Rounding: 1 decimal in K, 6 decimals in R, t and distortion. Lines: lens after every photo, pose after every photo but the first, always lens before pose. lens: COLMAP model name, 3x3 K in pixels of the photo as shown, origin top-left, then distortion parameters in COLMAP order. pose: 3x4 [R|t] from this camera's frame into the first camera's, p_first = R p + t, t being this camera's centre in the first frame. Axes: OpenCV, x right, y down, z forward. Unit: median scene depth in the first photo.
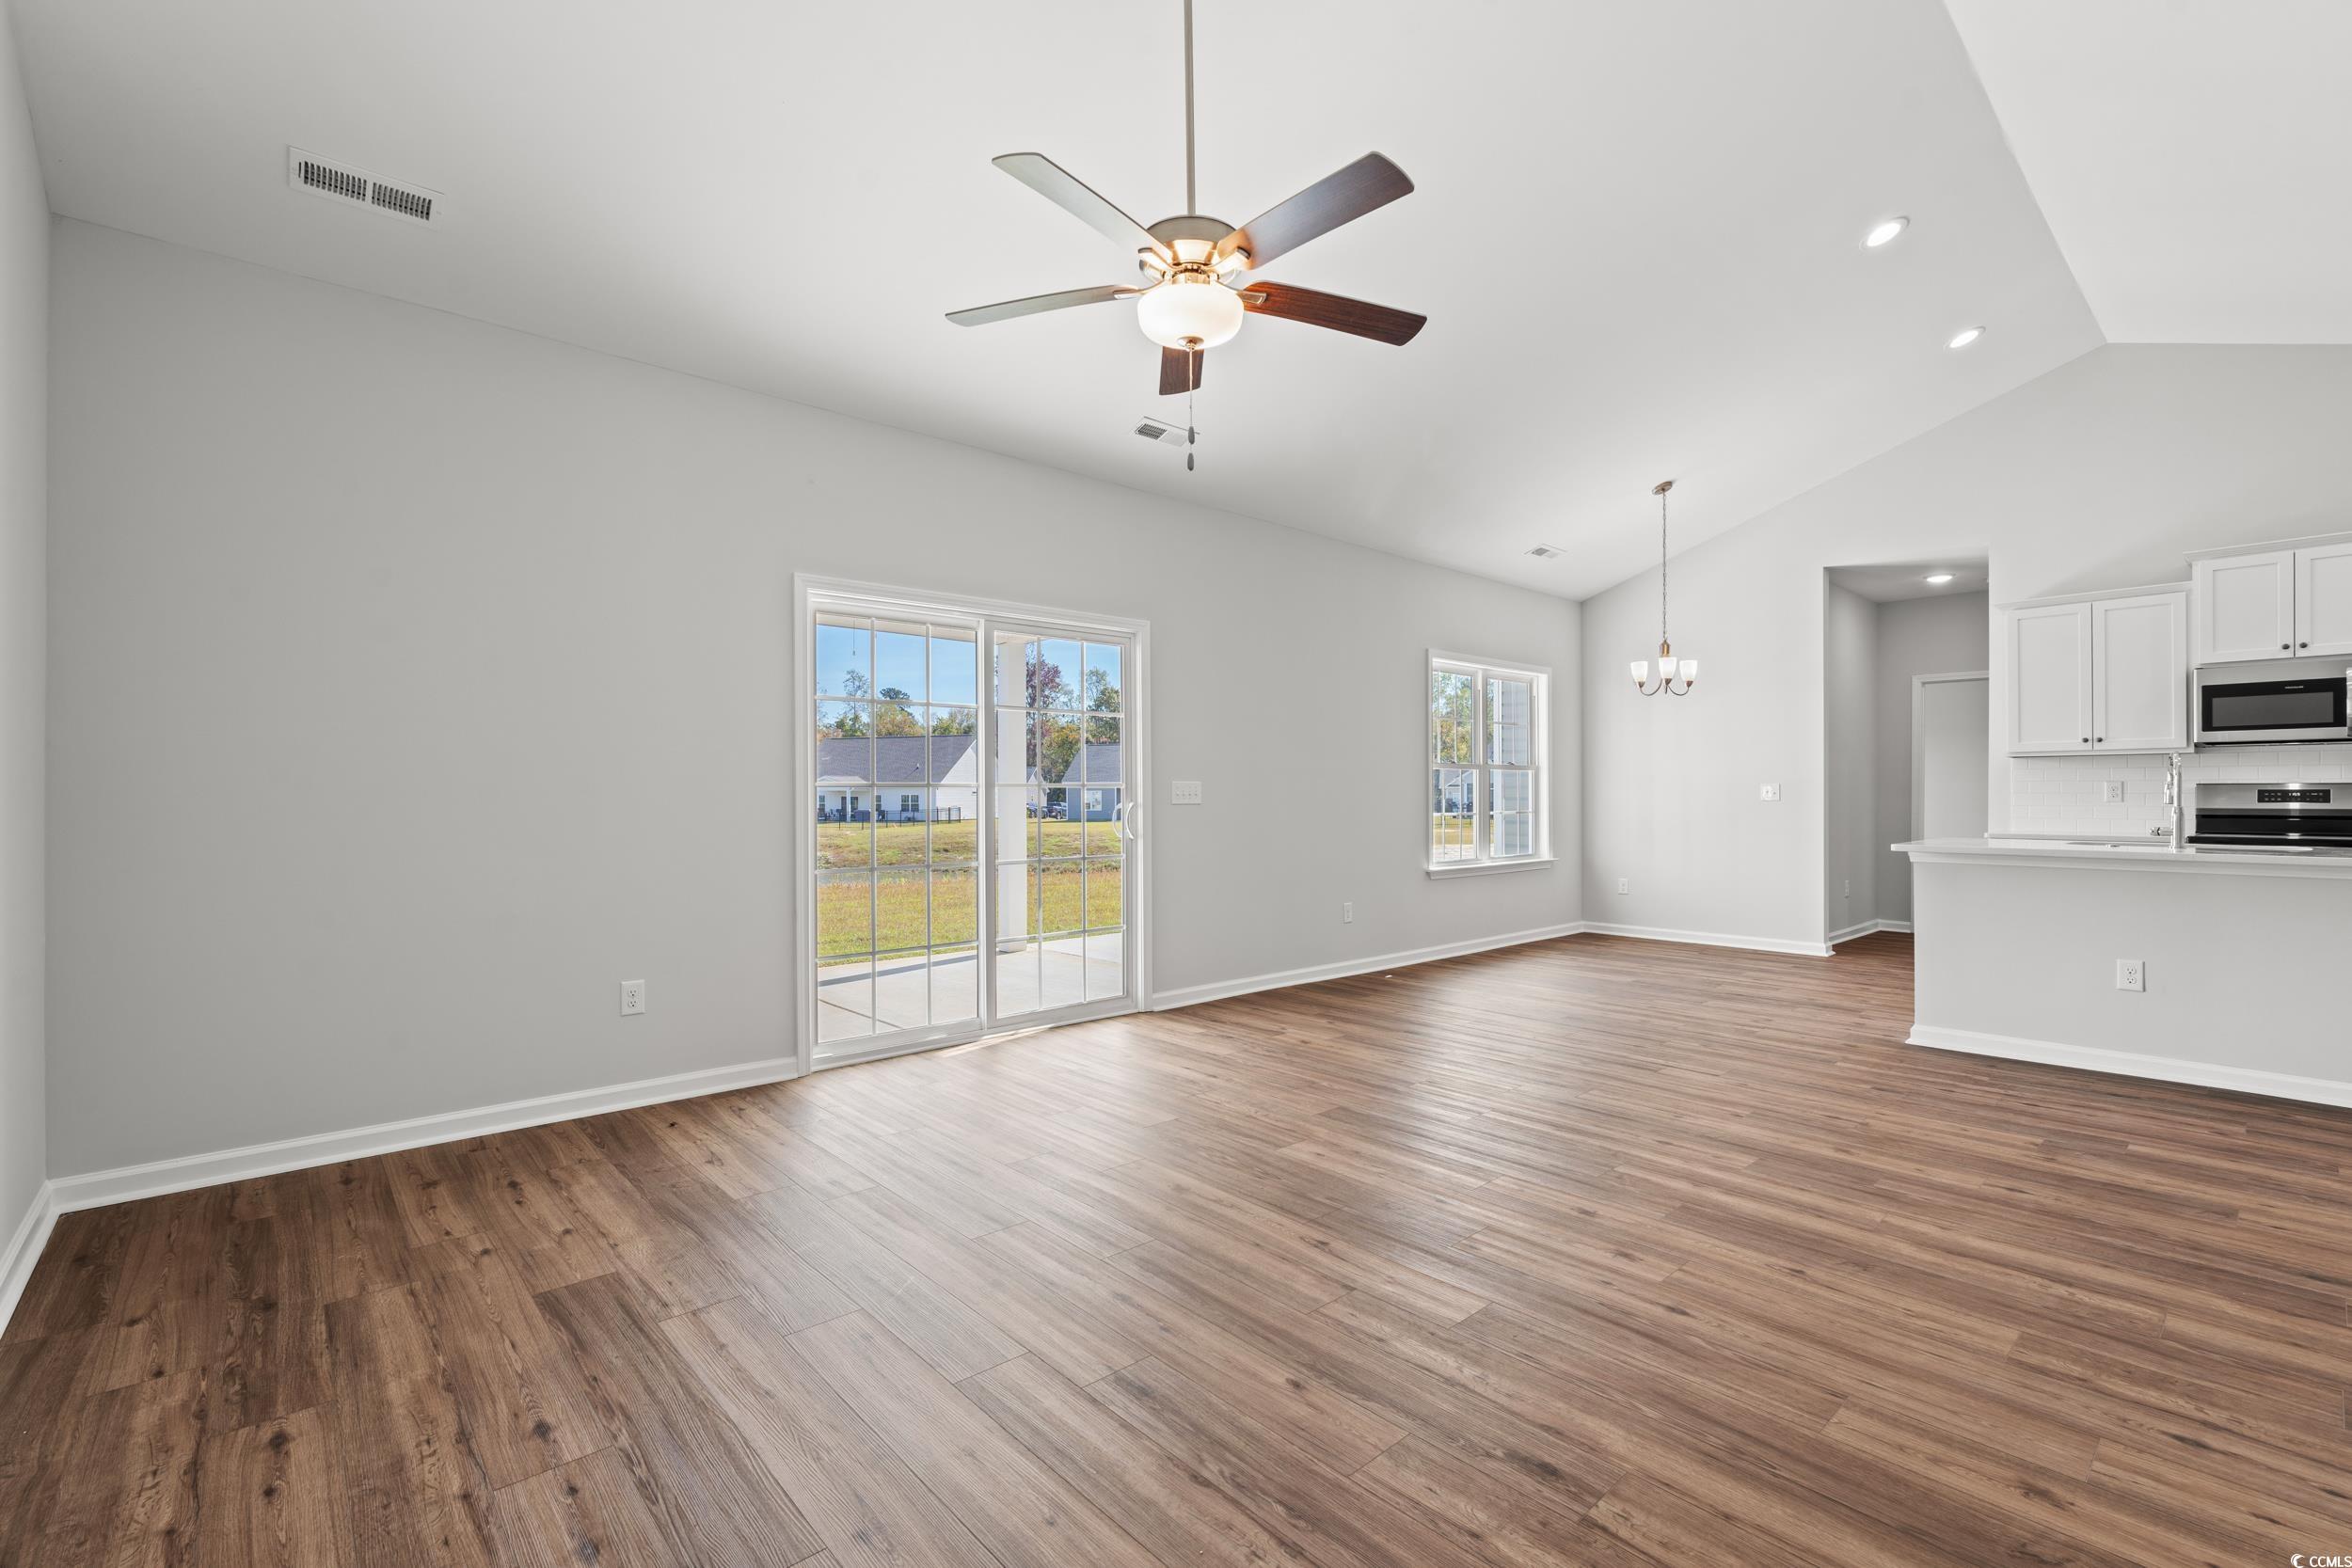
lens RADIAL K [[1032.4, 0, 1176.0], [0, 1032.4, 784.0], [0, 0, 1]] dist [0.000141, -0.000085]
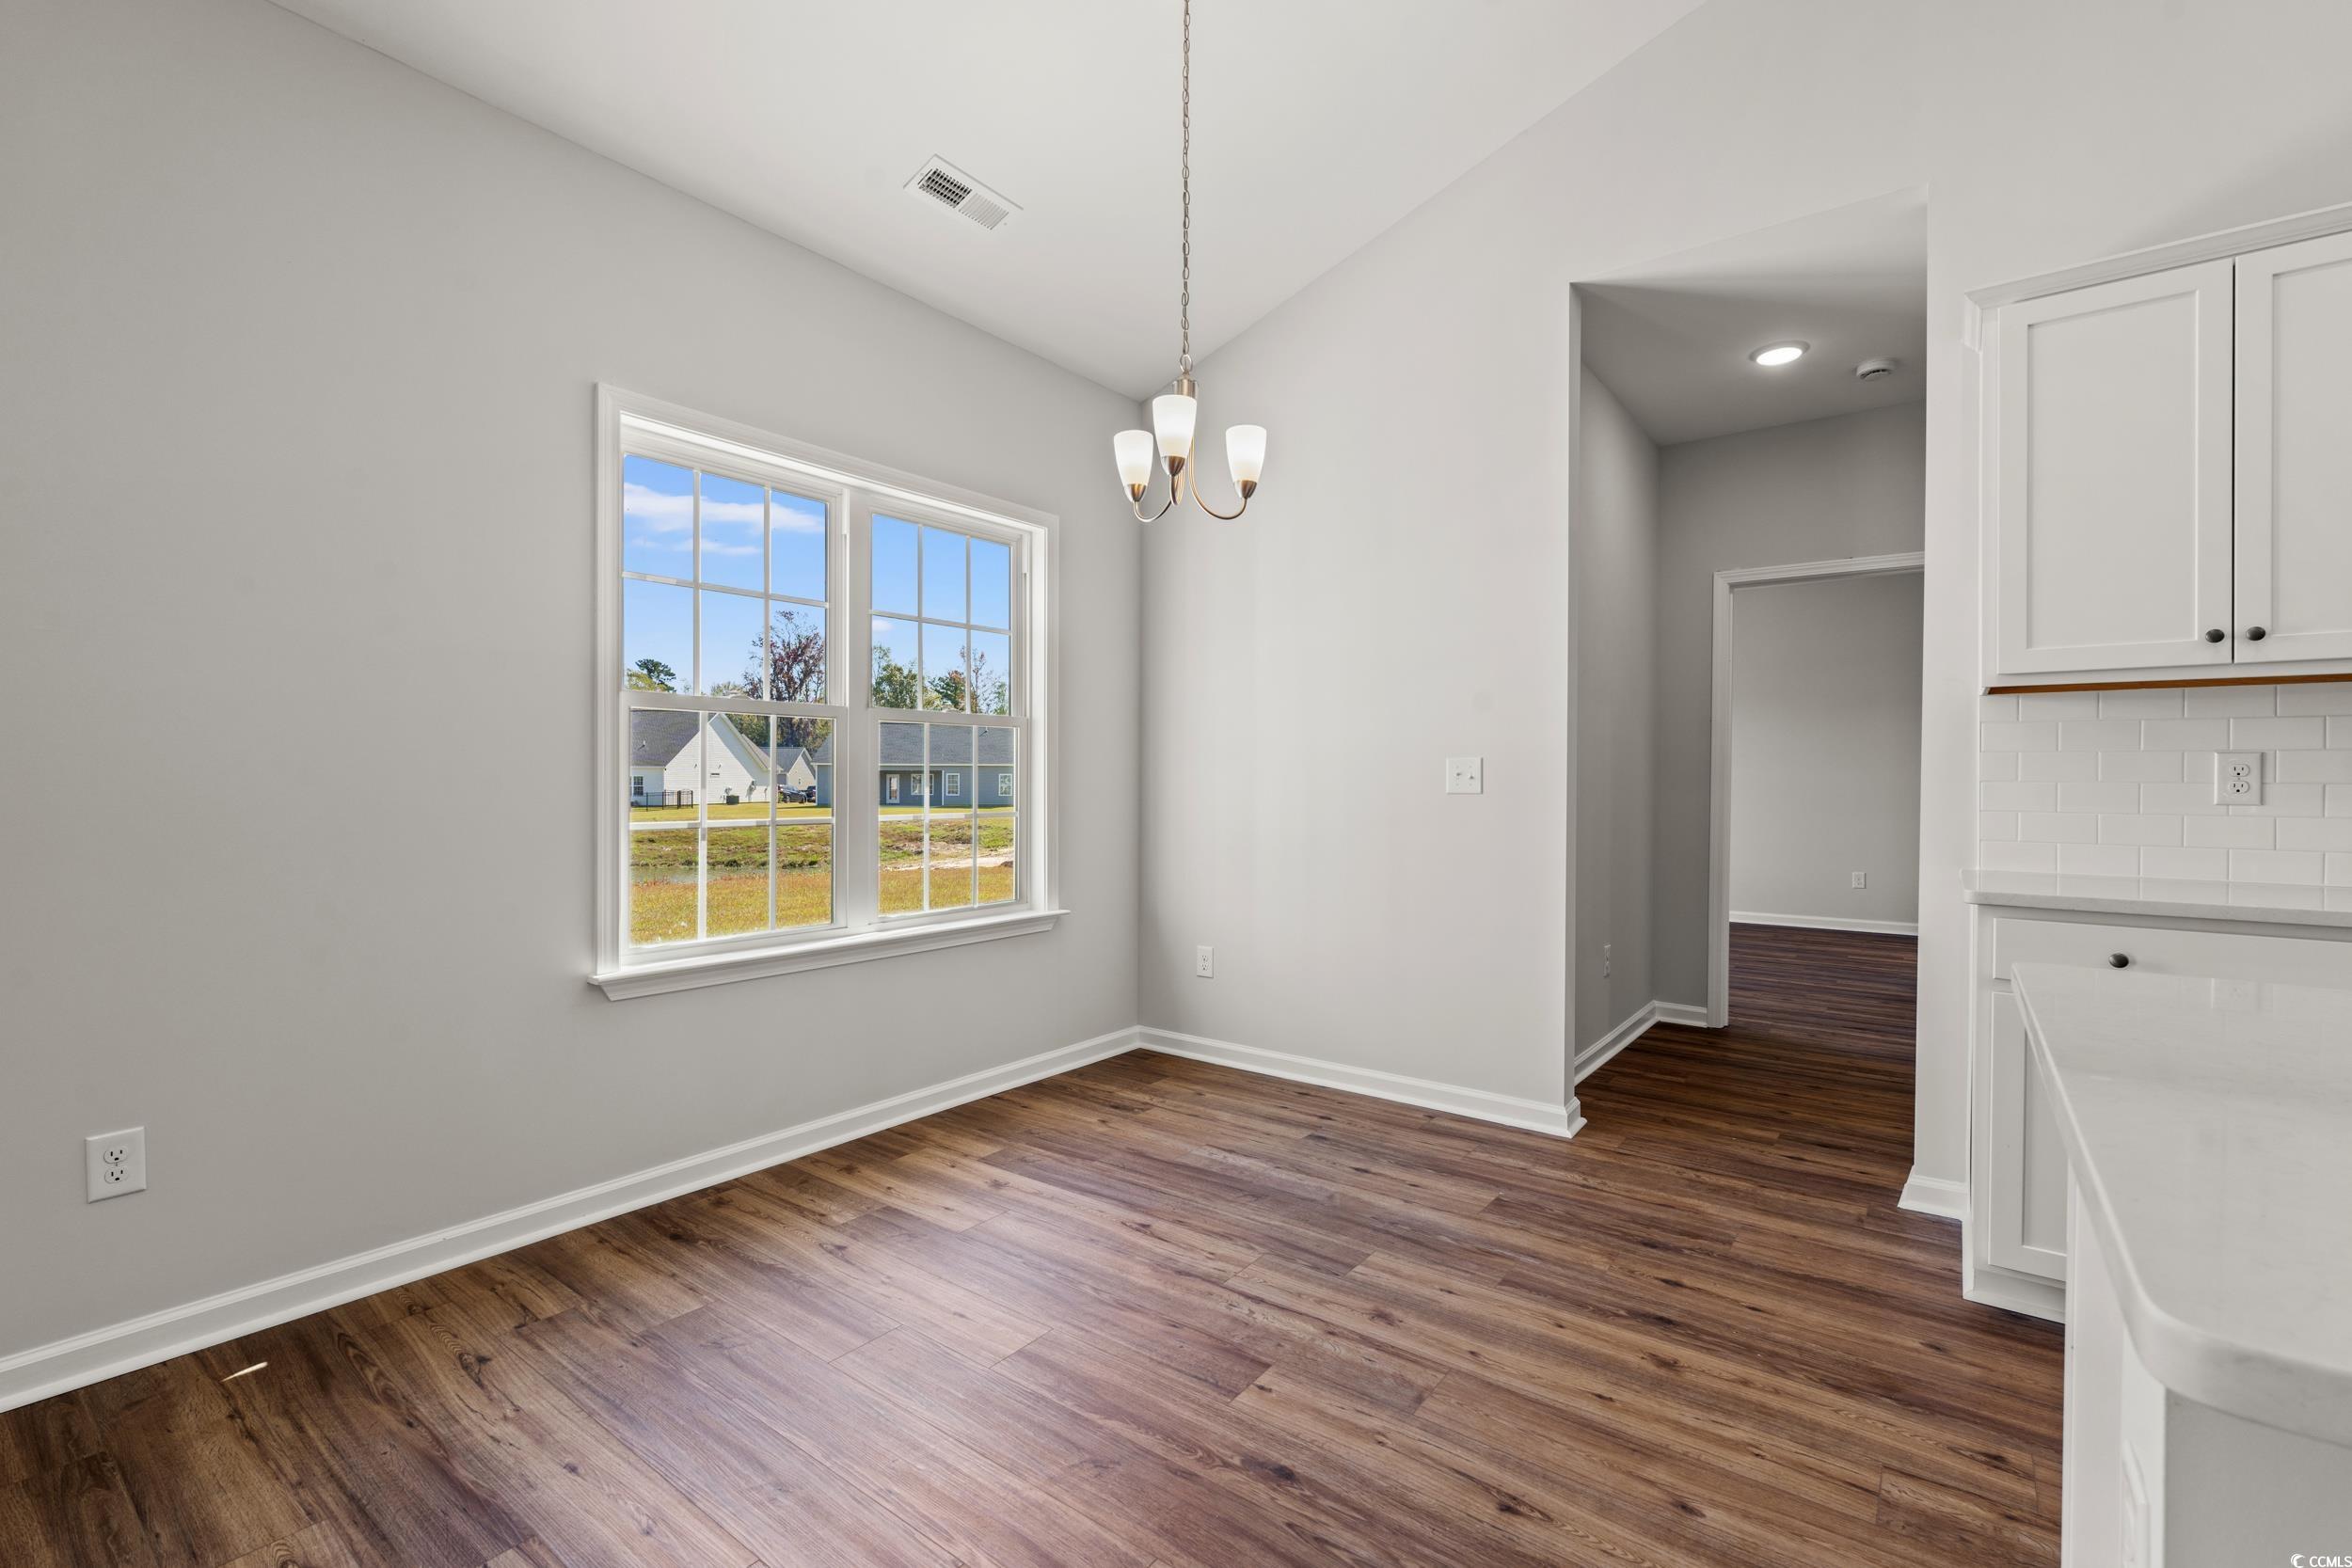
lens RADIAL K [[1030.0, 0, 1174.9], [0, 1030.0, 767.5], [0, 0, 1]] dist [-0.000192, 0.000032]
pose [[0.982102, 0.008068, 0.188177, 0.347026], [-0.007967, 0.999967, -0.001298, 0.005819], [-0.188181, -0.000225, 0.982134, 0.547031]]
